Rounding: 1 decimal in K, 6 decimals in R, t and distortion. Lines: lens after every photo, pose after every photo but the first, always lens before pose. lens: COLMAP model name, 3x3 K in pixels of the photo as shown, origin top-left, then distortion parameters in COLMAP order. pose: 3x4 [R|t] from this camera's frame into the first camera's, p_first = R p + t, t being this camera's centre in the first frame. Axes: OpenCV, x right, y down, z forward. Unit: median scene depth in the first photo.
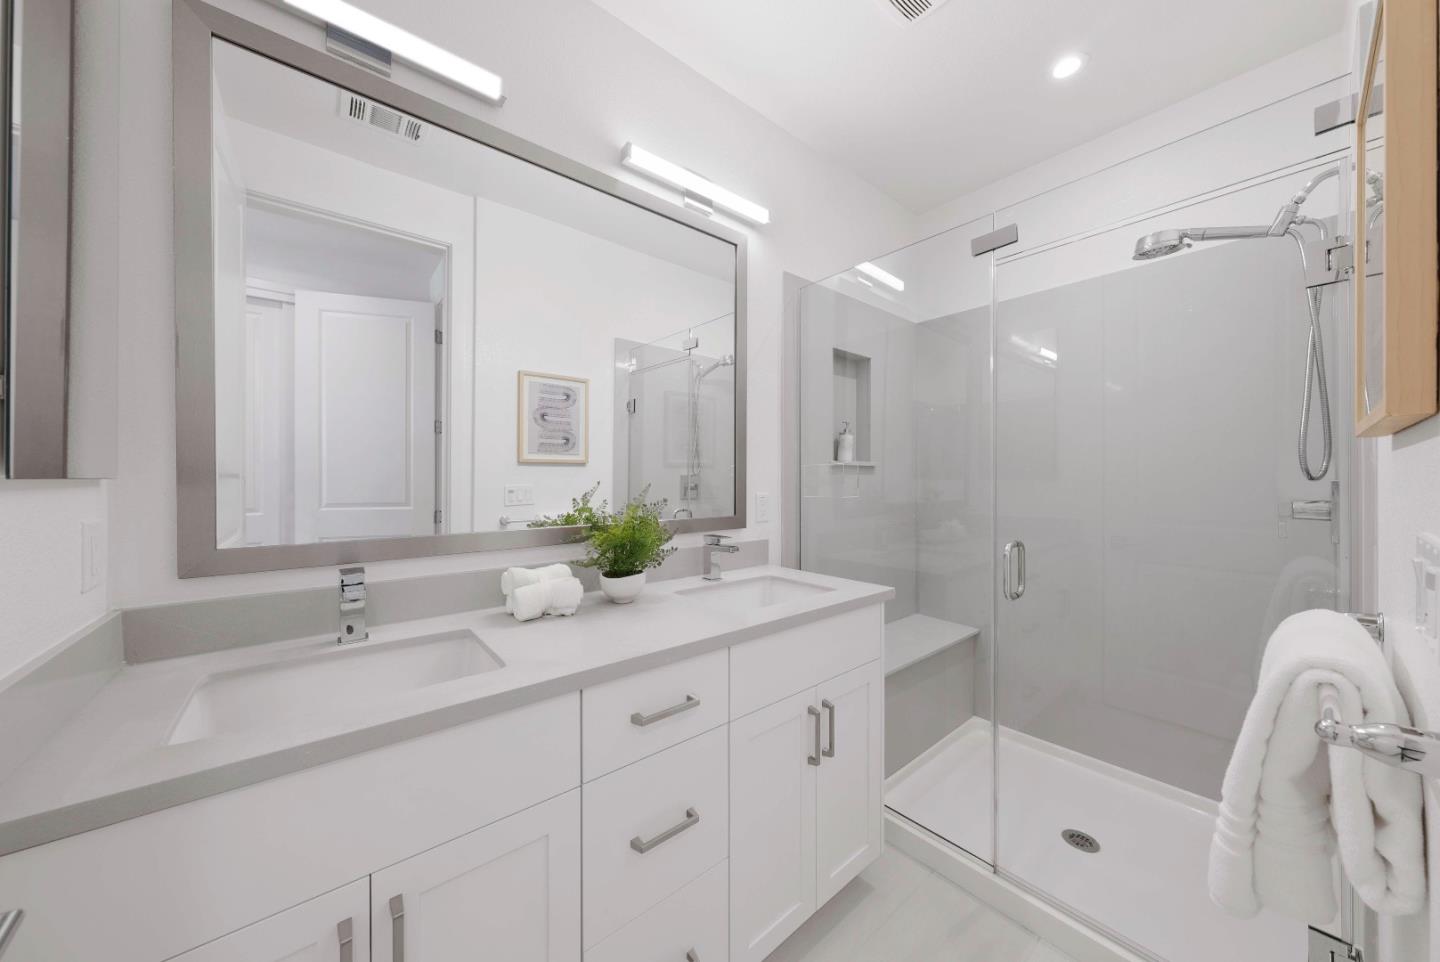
lens RADIAL K [[488.0, 0, 727.8], [0, 488.0, 476.5], [0, 0, 1]] dist [-0.001496, 0.000034]
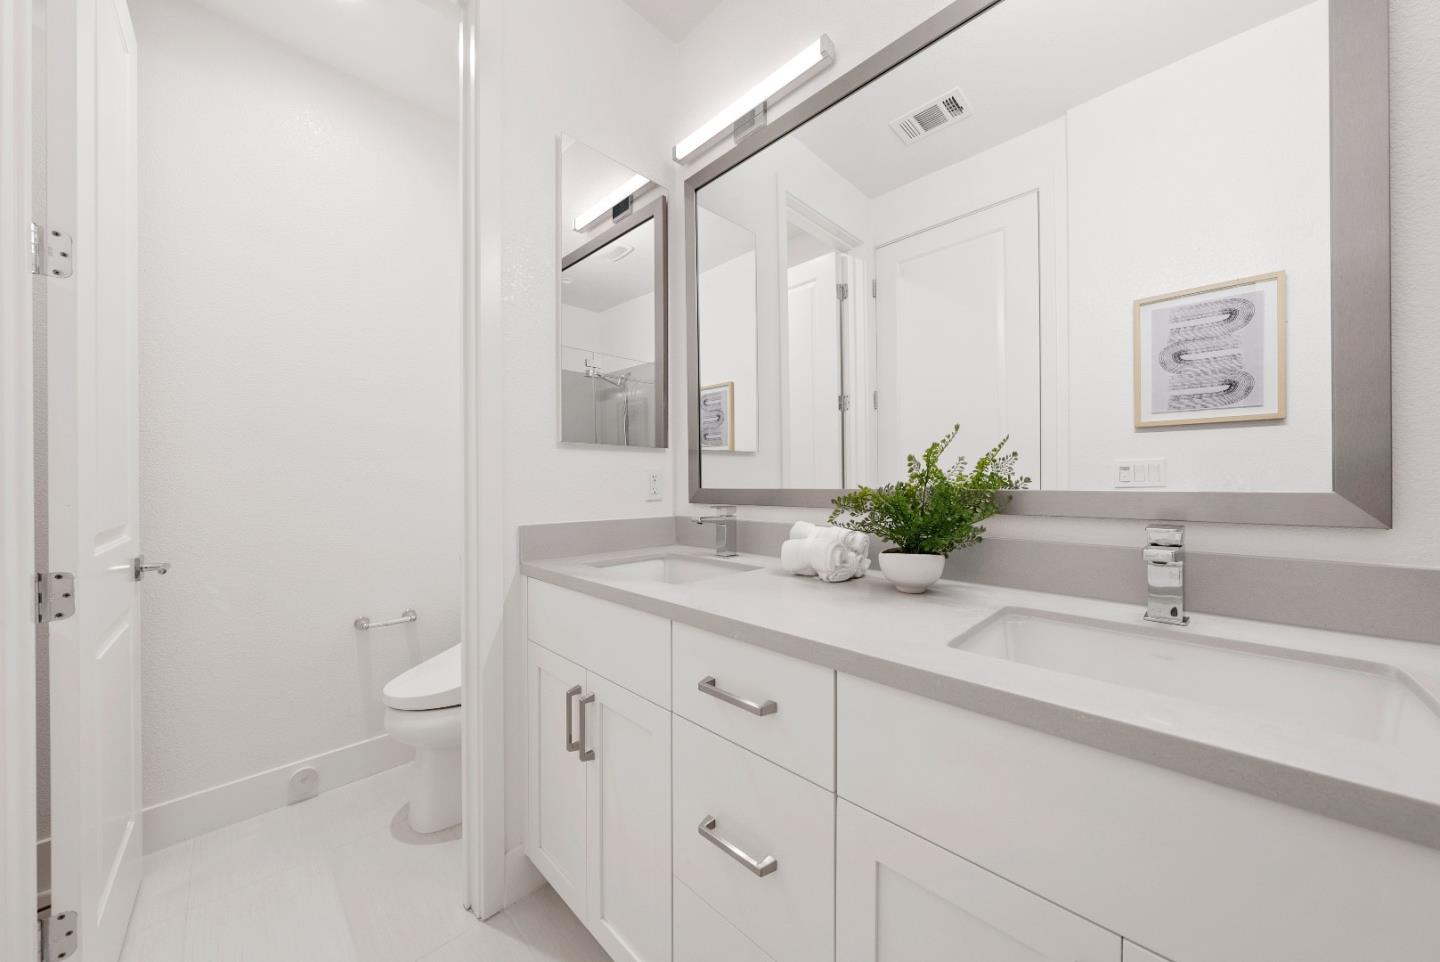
lens RADIAL K [[488.0, 0, 727.4], [0, 488.0, 487.1], [0, 0, 1]] dist [-0.001496, 0.000034]
pose [[0.098680, 0.010028, -0.995069, 0.233774], [0.012682, 0.999855, 0.011334, 0.042290], [0.995038, -0.013738, 0.098539, 0.313071]]
